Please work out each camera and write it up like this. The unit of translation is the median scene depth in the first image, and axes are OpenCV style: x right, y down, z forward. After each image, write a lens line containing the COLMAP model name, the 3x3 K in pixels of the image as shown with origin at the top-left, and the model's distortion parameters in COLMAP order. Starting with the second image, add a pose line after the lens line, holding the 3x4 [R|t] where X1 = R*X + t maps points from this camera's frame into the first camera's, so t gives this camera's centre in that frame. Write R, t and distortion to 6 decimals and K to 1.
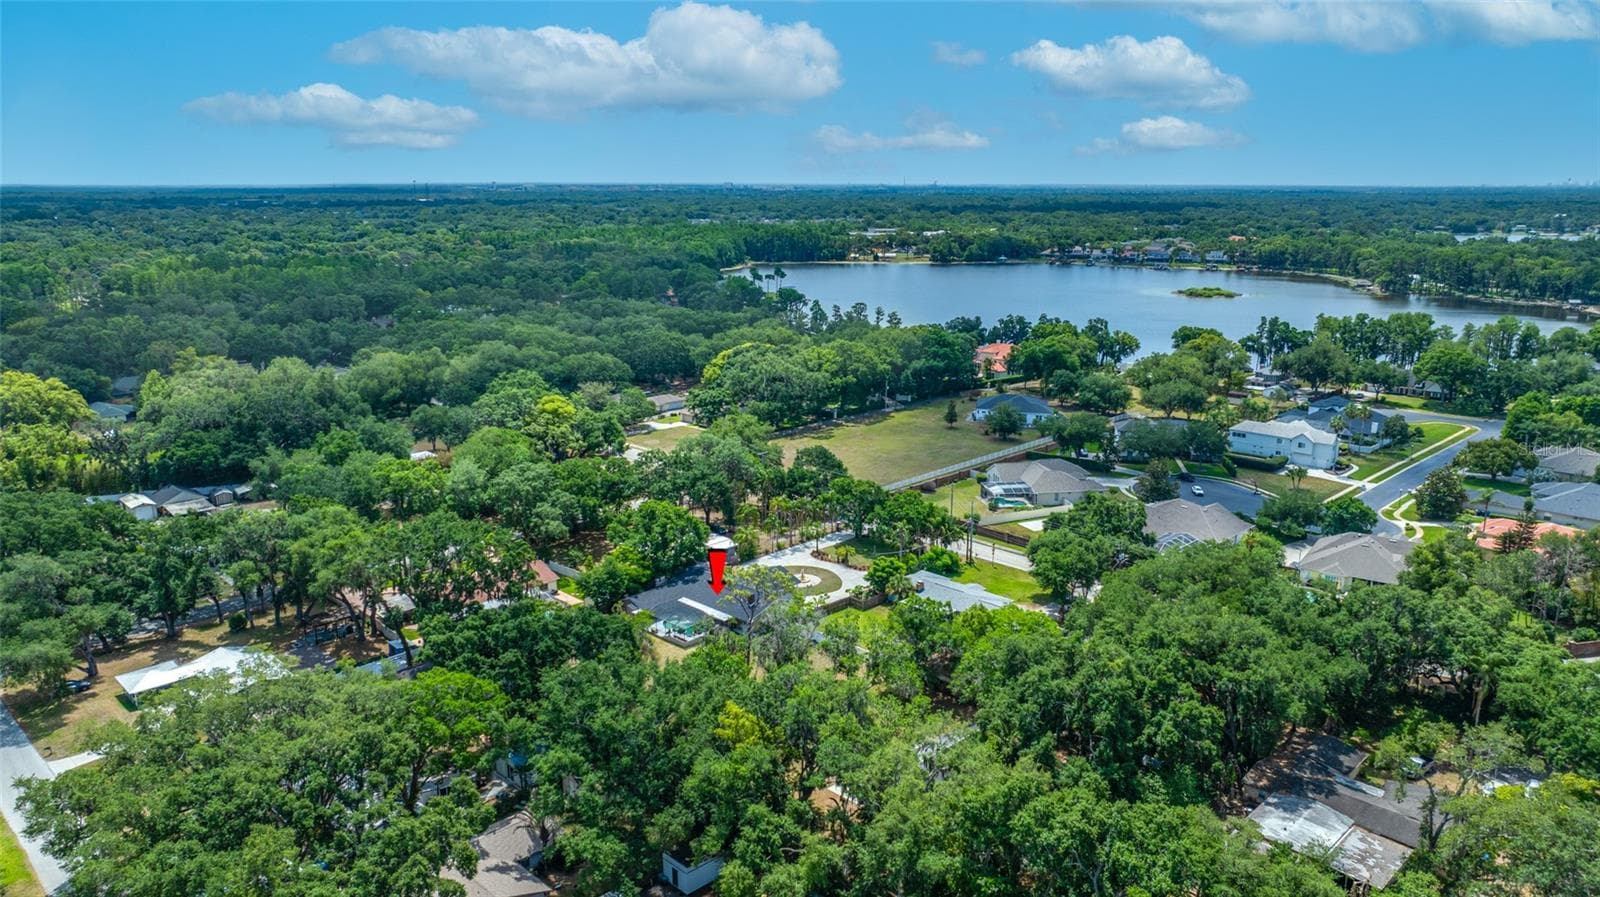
lens RADIAL K [[1118.8, 0, 800.0], [0, 1118.8, 448.5], [0, 0, 1]] dist [-0.018402, -0.003343]
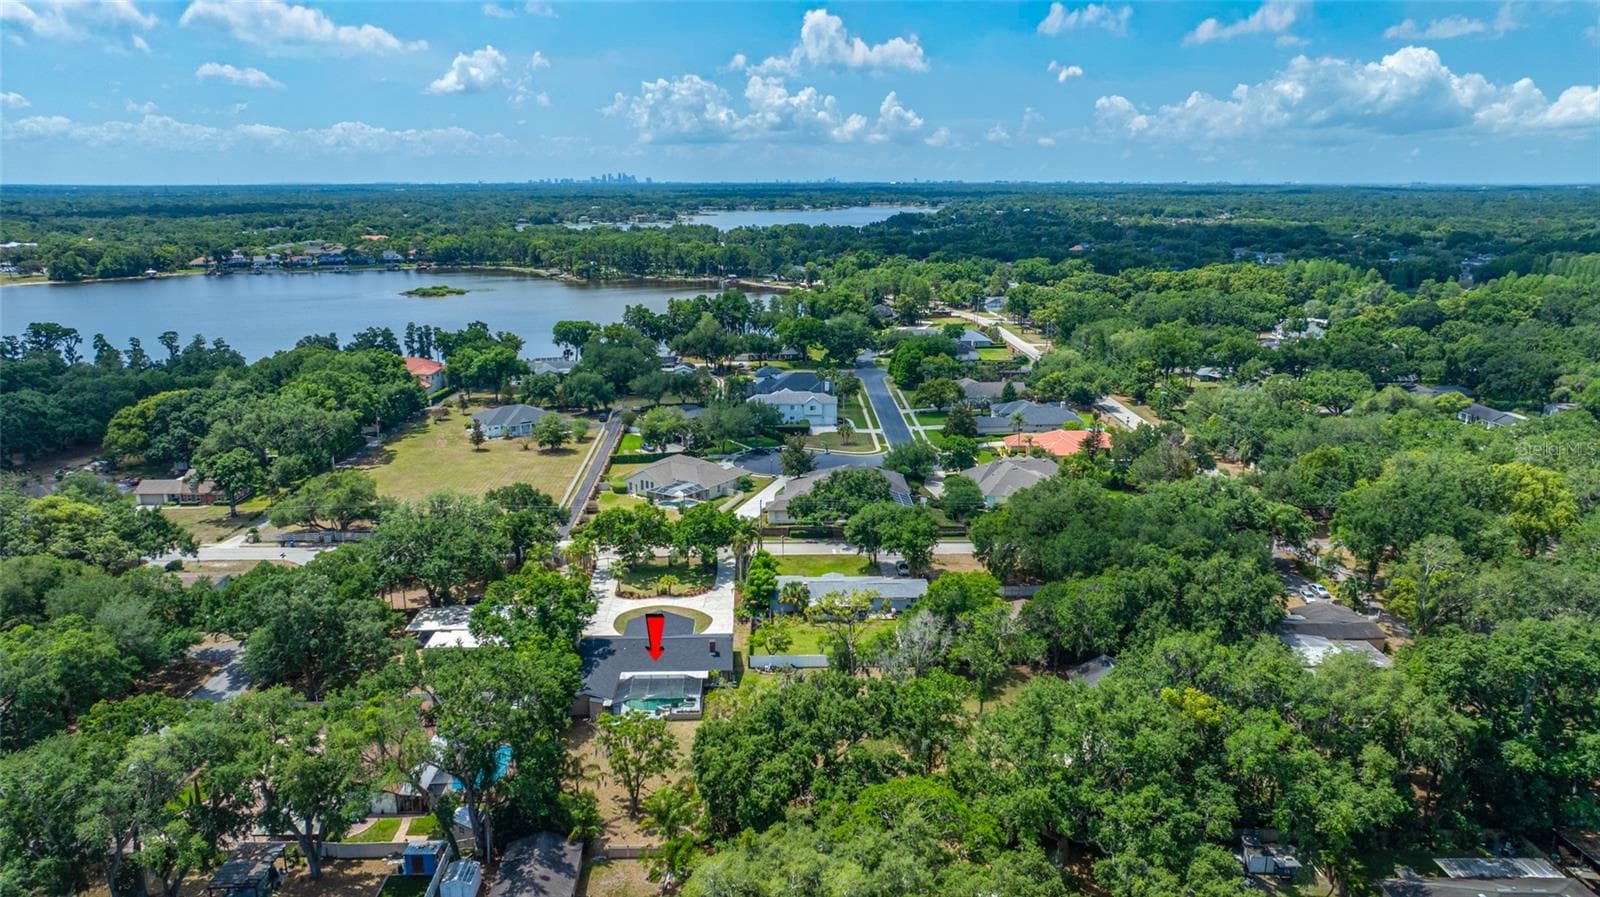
lens RADIAL K [[1118.8, 0, 800.0], [0, 1118.8, 448.5], [0, 0, 1]] dist [-0.018402, -0.003343]
pose [[0.676756, -0.171364, 0.715986, -0.201614], [0.170700, 0.982554, 0.073817, -0.024935], [-0.716145, 0.072262, 0.694201, 0.103250]]
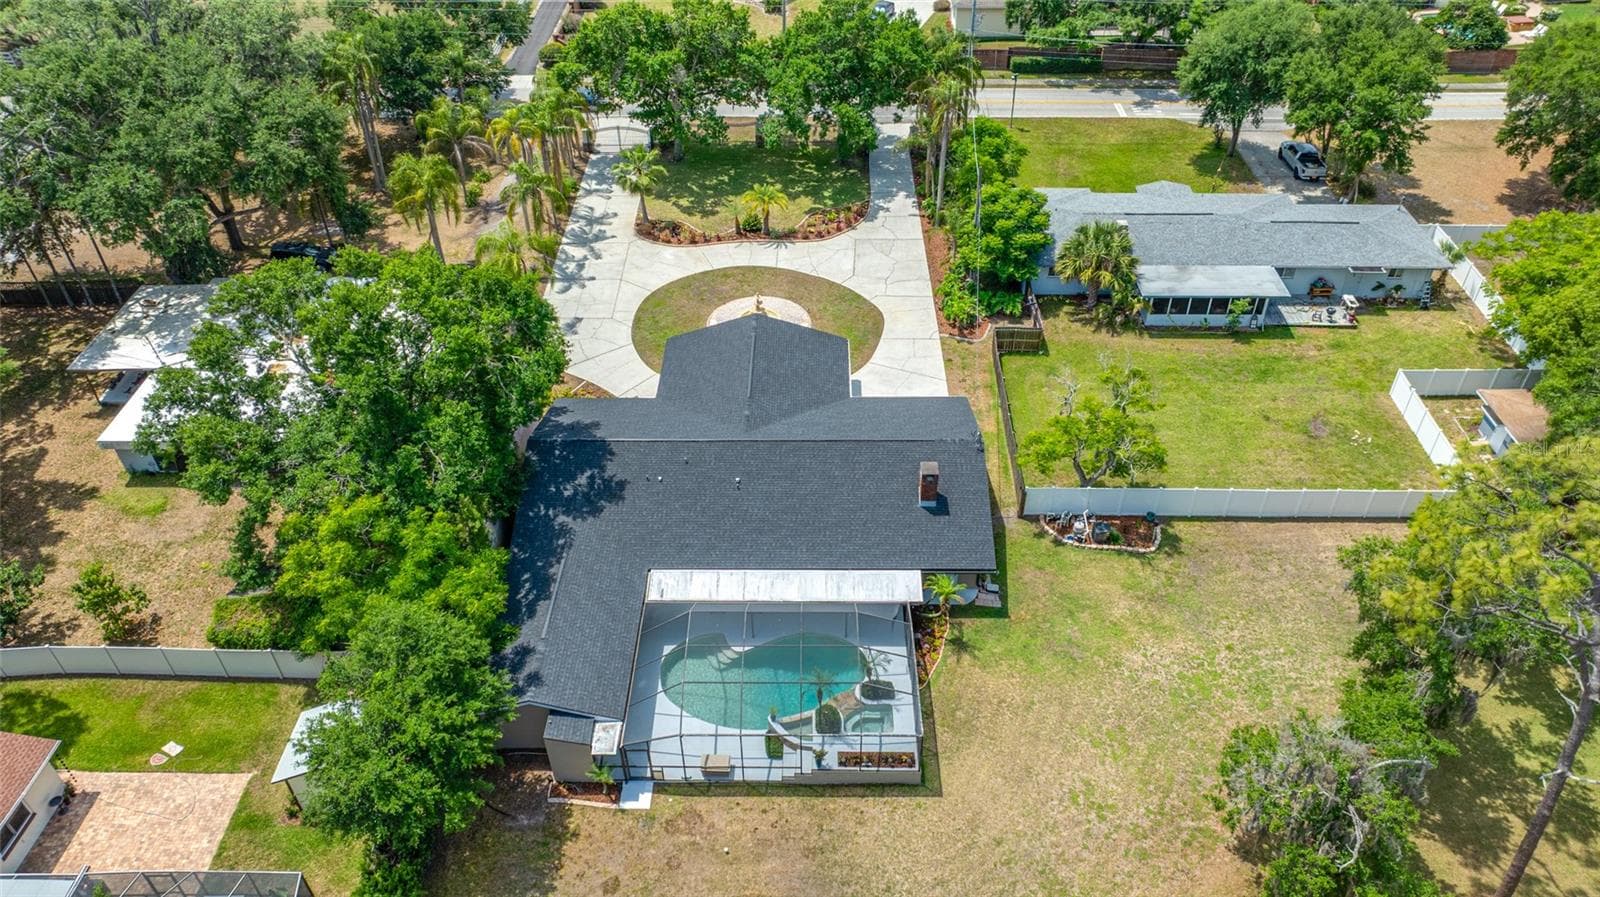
lens RADIAL K [[1118.8, 0, 800.0], [0, 1118.8, 448.5], [0, 0, 1]] dist [-0.018402, -0.003343]
pose [[0.711820, -0.446966, 0.541788, -0.072226], [0.169998, 0.858083, 0.484555, -0.006218], [-0.681479, -0.252813, 0.686784, 0.271936]]
